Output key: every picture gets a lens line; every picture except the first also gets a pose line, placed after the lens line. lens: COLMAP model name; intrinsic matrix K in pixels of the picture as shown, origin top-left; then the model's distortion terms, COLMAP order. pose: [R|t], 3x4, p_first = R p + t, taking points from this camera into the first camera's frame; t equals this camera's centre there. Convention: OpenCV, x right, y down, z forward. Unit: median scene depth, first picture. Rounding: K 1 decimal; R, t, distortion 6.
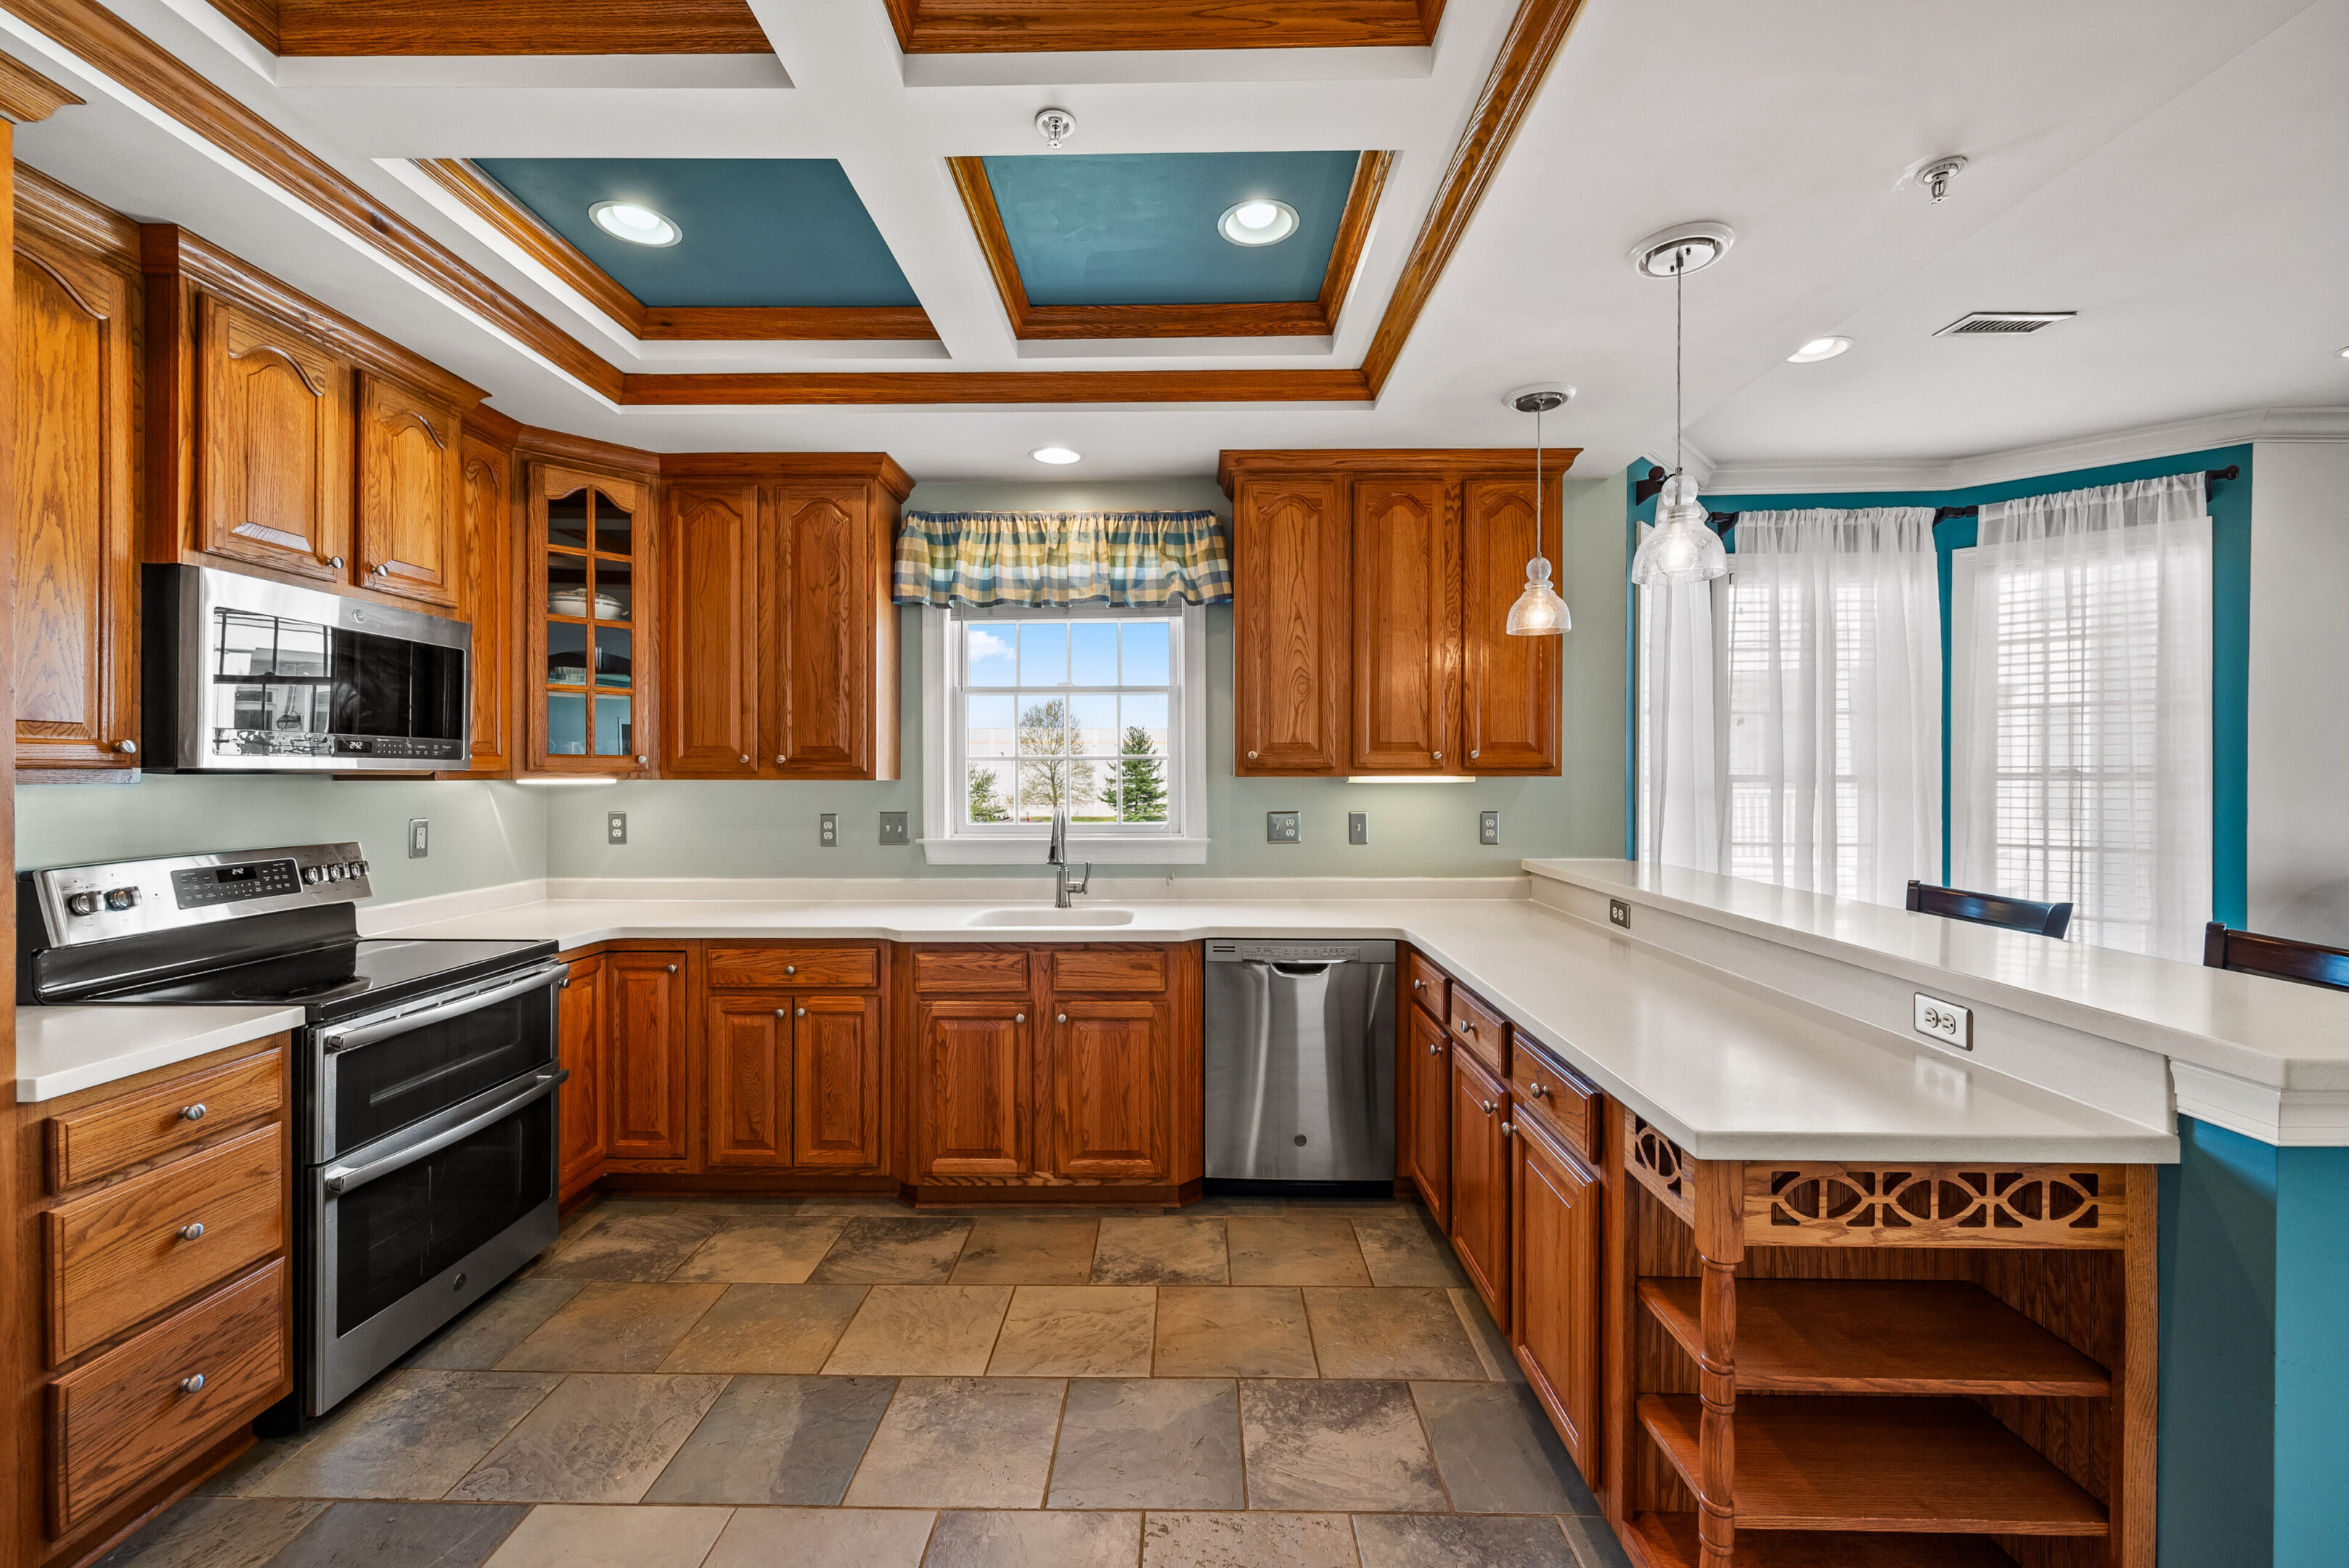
lens RADIAL K [[933.2, 0, 1172.9], [0, 933.2, 777.0], [0, 0, 1]] dist [-0.000701, 0.000364]
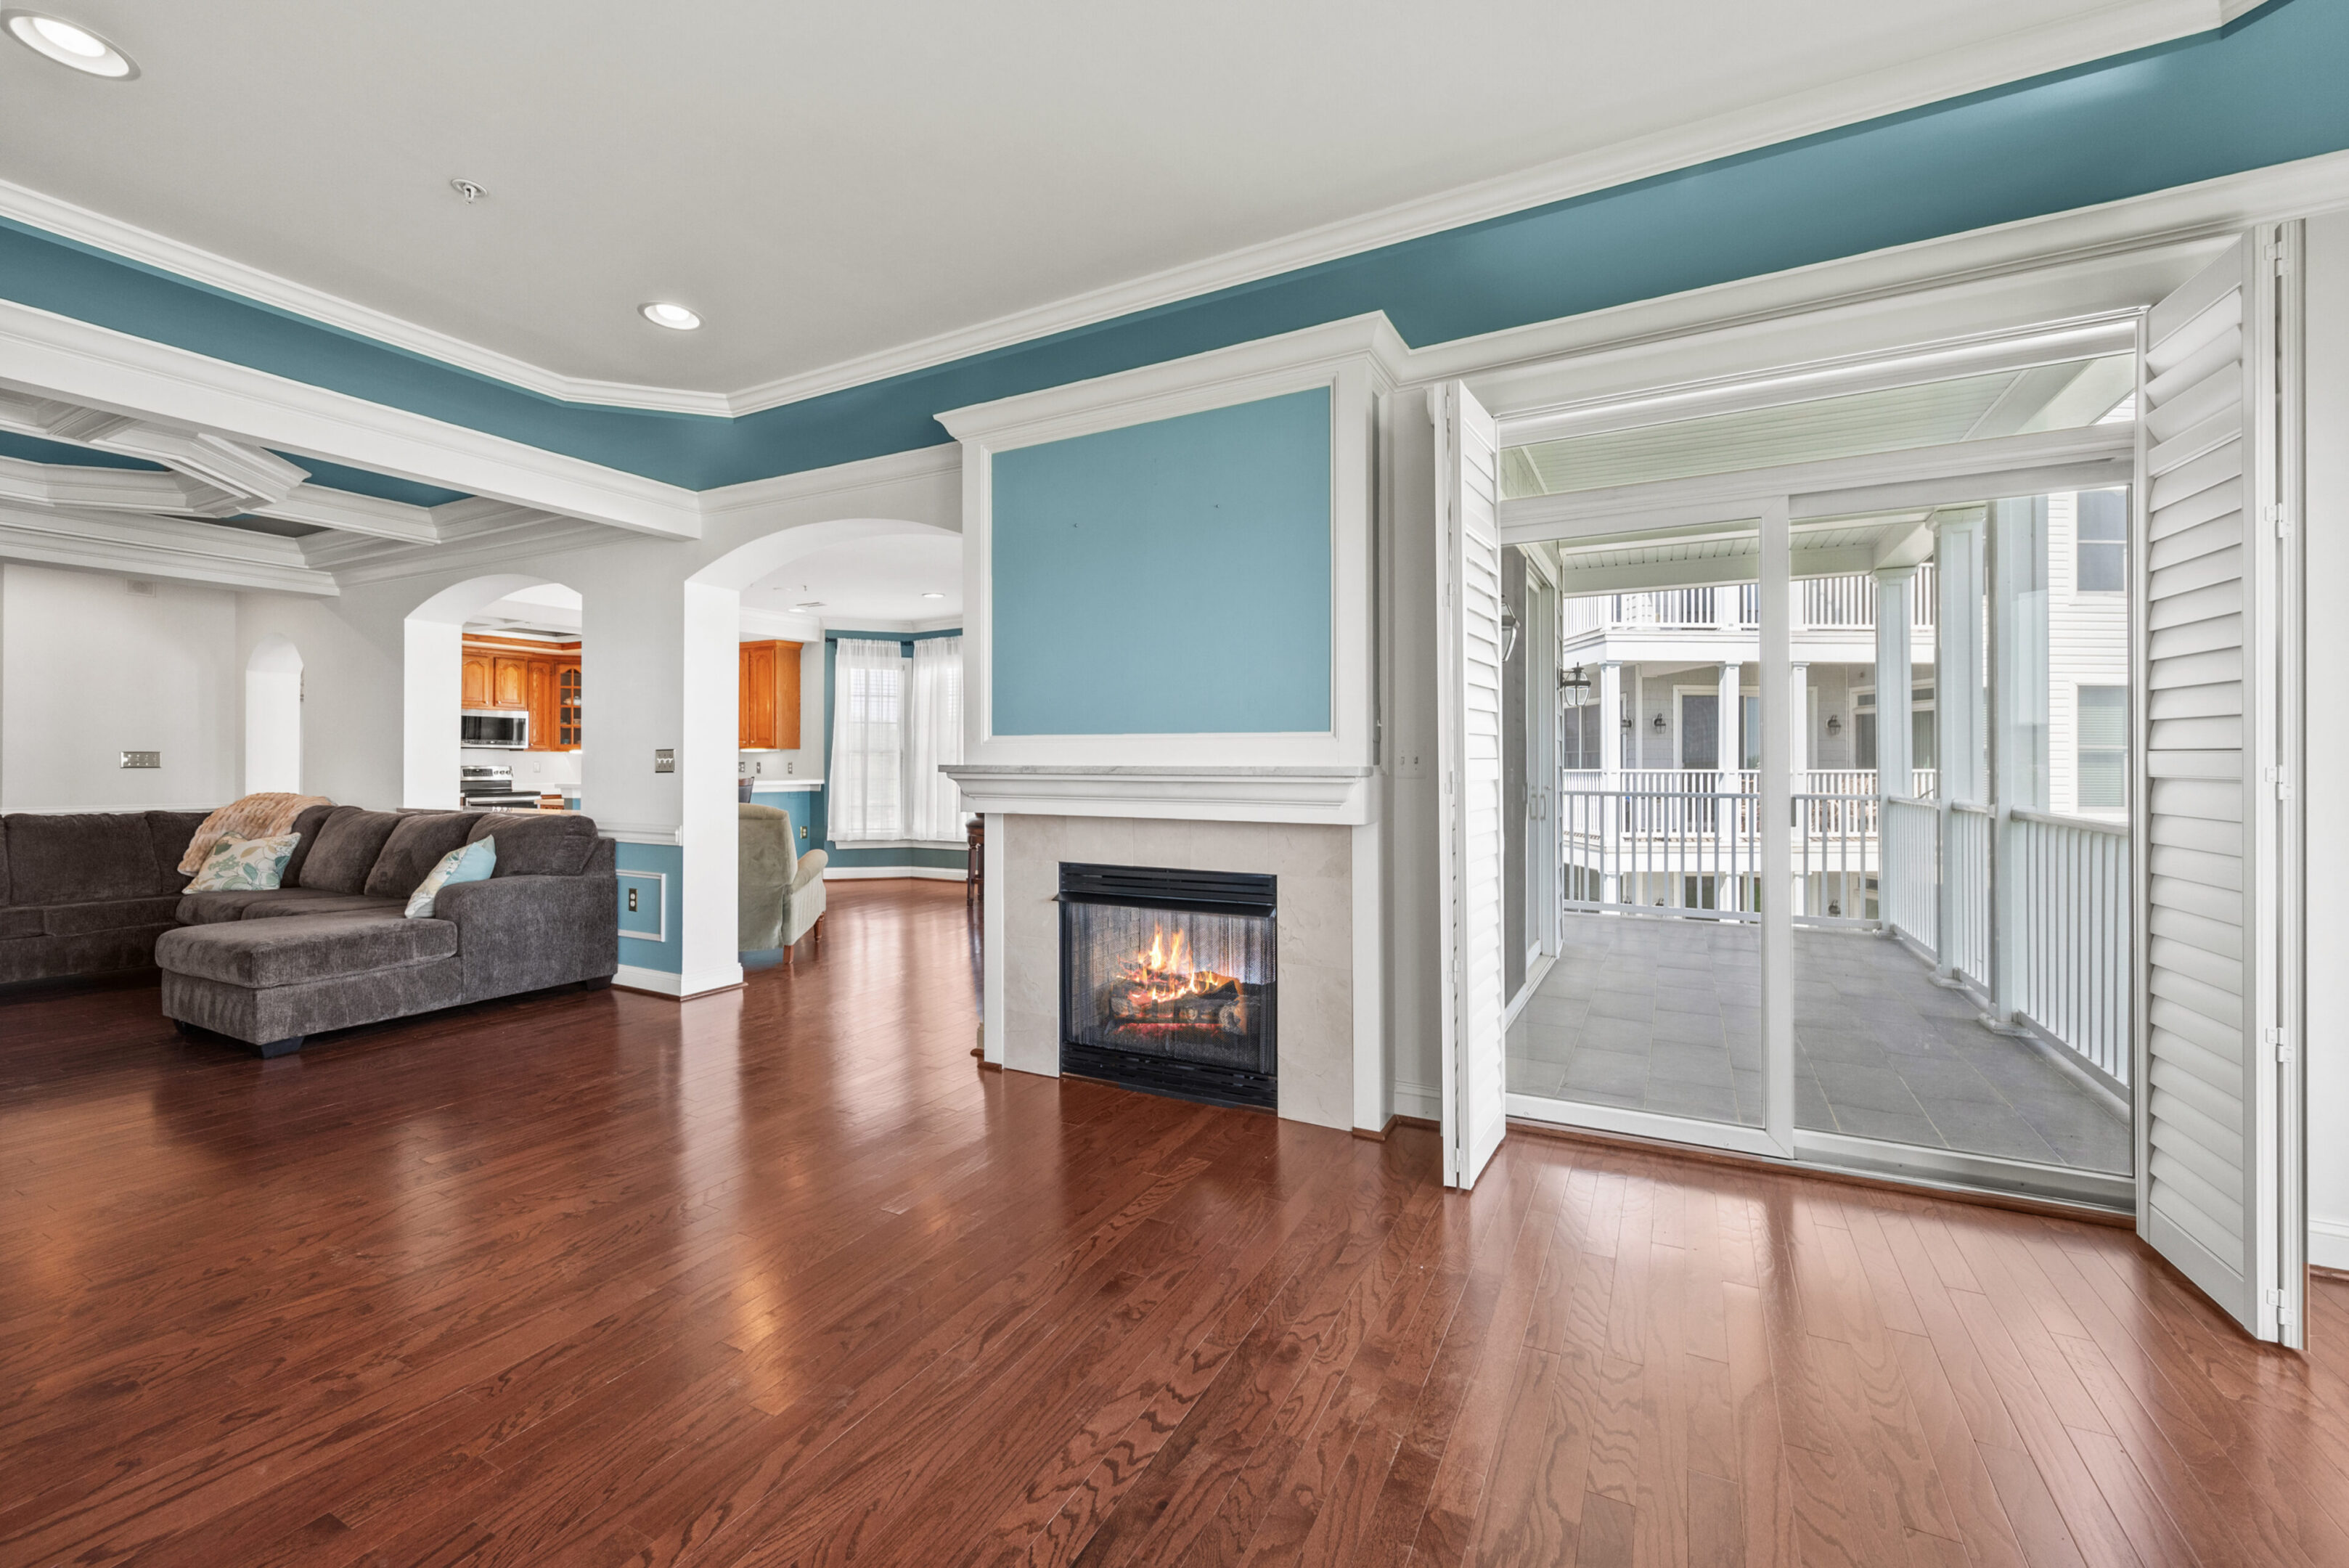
lens RADIAL K [[977.7, 0, 1186.3], [0, 977.7, 761.6], [0, 0, 1]] dist [0.000879, 0.000501]
pose [[0.890368, -0.000500, -0.455242, 3.074885], [-0.004450, 0.999942, -0.009801, 0.067648], [0.455220, 0.010753, 0.890314, -1.214513]]
